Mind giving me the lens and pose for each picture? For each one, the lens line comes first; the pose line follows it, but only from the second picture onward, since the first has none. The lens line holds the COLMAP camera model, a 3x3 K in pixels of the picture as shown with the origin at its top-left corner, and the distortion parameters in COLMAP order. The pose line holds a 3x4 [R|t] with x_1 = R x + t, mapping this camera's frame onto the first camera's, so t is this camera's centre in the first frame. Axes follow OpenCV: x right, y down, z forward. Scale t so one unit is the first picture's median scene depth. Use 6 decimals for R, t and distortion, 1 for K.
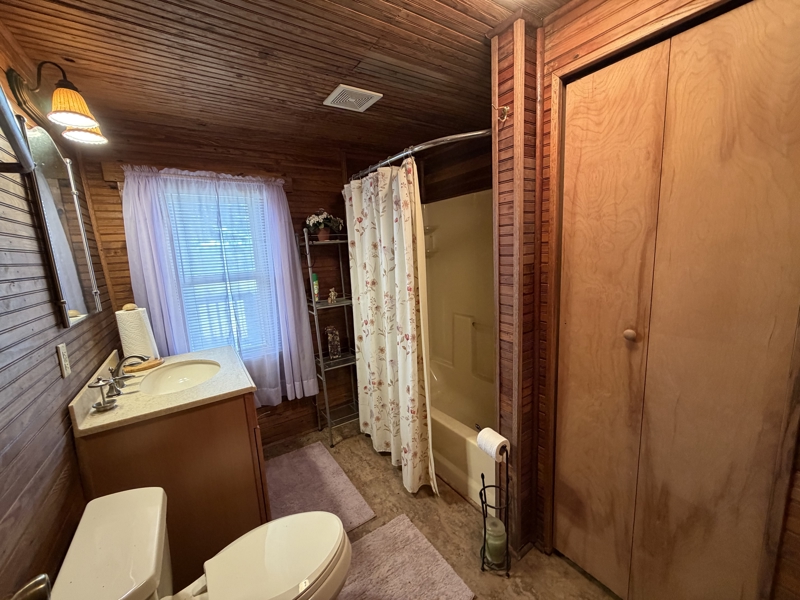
lens RADIAL K [[319.1, 0, 400.5], [0, 319.1, 300.6], [0, 0, 1]] dist [0.000383, -0.000401]
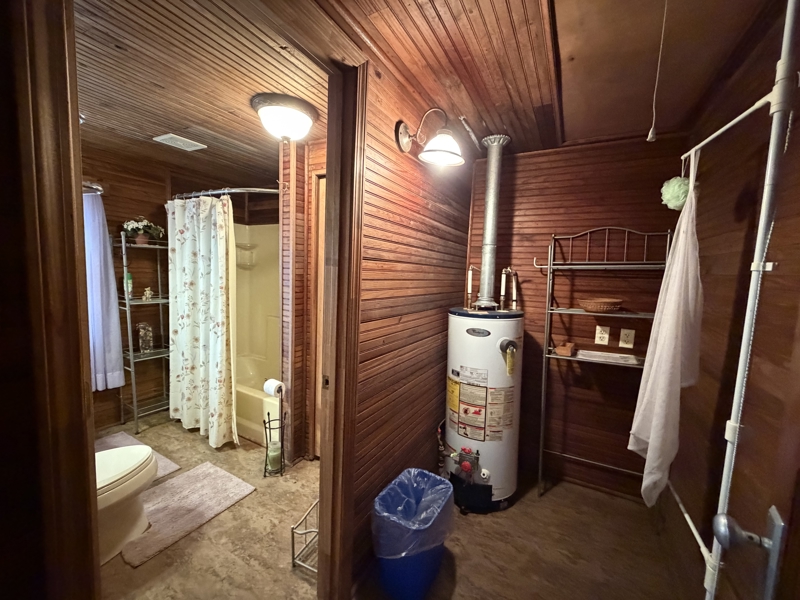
lens RADIAL K [[319.1, 0, 398.2], [0, 319.1, 301.2], [0, 0, 1]] dist [0.000383, -0.000401]
pose [[0.887728, 0.047765, 0.457884, 0.069591], [-0.016829, 0.997305, -0.071408, 0.095490], [-0.460061, 0.055685, 0.886140, -0.503440]]
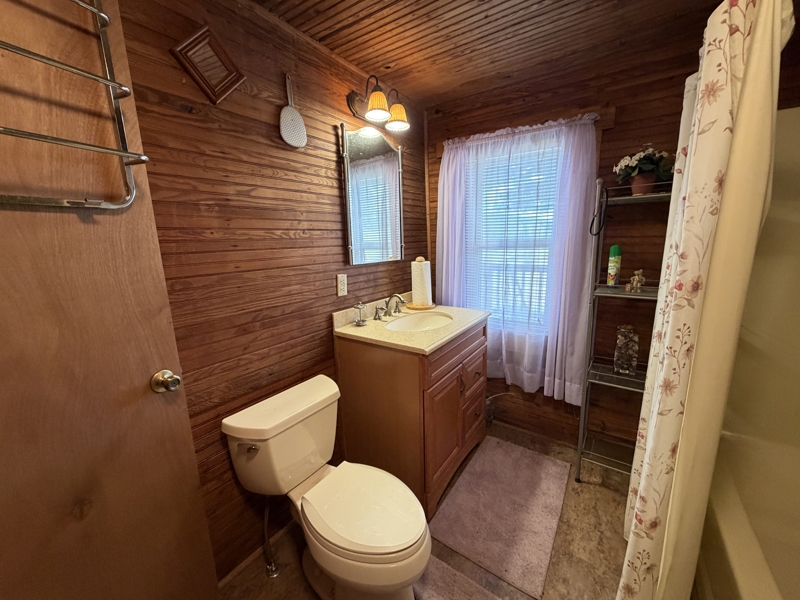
lens RADIAL K [[319.1, 0, 398.8], [0, 319.1, 301.2], [0, 0, 1]] dist [0.000383, -0.000401]
pose [[0.364476, 0.225710, -0.903445, 0.275347], [-0.140611, 0.972396, 0.186210, -0.038337], [0.920536, 0.059165, 0.386152, 0.394078]]
